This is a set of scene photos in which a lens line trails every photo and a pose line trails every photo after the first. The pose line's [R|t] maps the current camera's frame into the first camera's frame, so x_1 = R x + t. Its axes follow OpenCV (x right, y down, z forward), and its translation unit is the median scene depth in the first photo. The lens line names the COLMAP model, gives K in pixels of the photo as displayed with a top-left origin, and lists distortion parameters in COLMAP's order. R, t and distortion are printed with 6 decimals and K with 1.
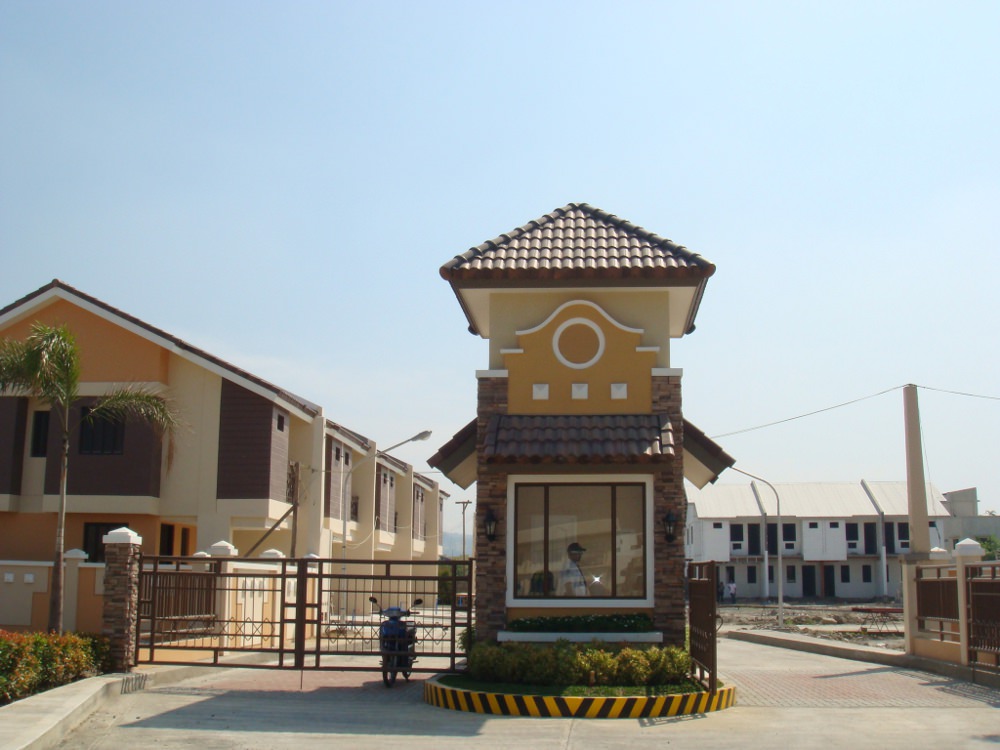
lens RADIAL K [[1155.6, 0, 500.4], [0, 1155.6, 375.9], [0, 0, 1]] dist [-0.106875, 0.000000]
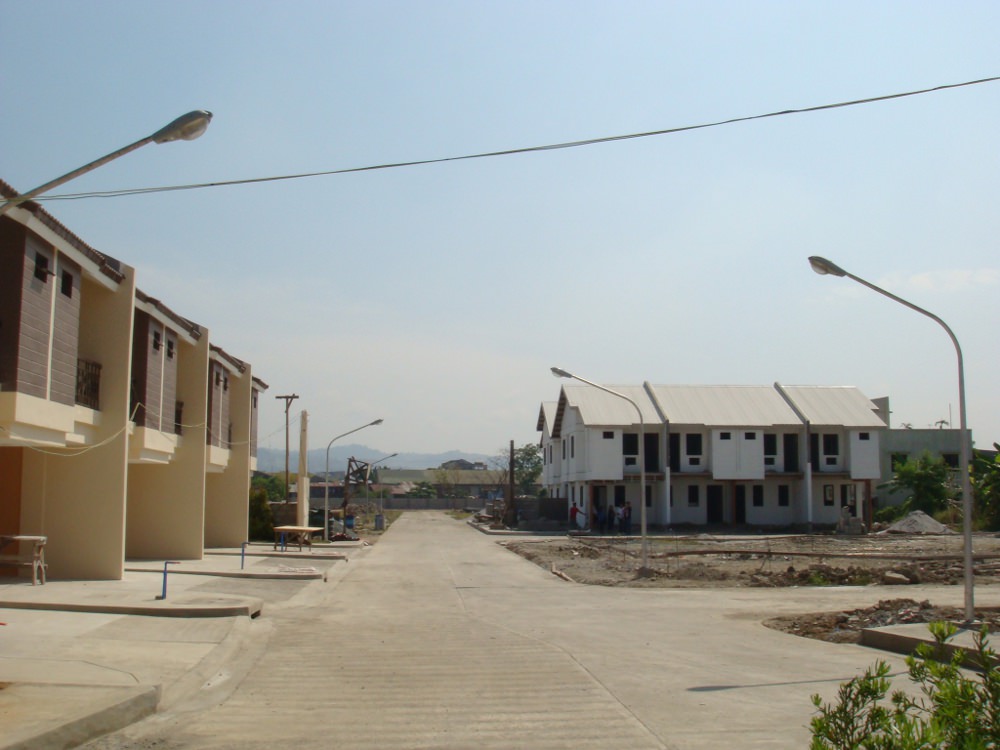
lens RADIAL K [[1155.6, 0, 499.0], [0, 1155.6, 373.9], [0, 0, 1]] dist [-0.106875, 0.000000]
pose [[0.988106, 0.014340, 0.153102, -0.009323], [-0.025110, 0.997325, 0.068649, 0.035081], [-0.151708, -0.071677, 0.985823, 0.226063]]
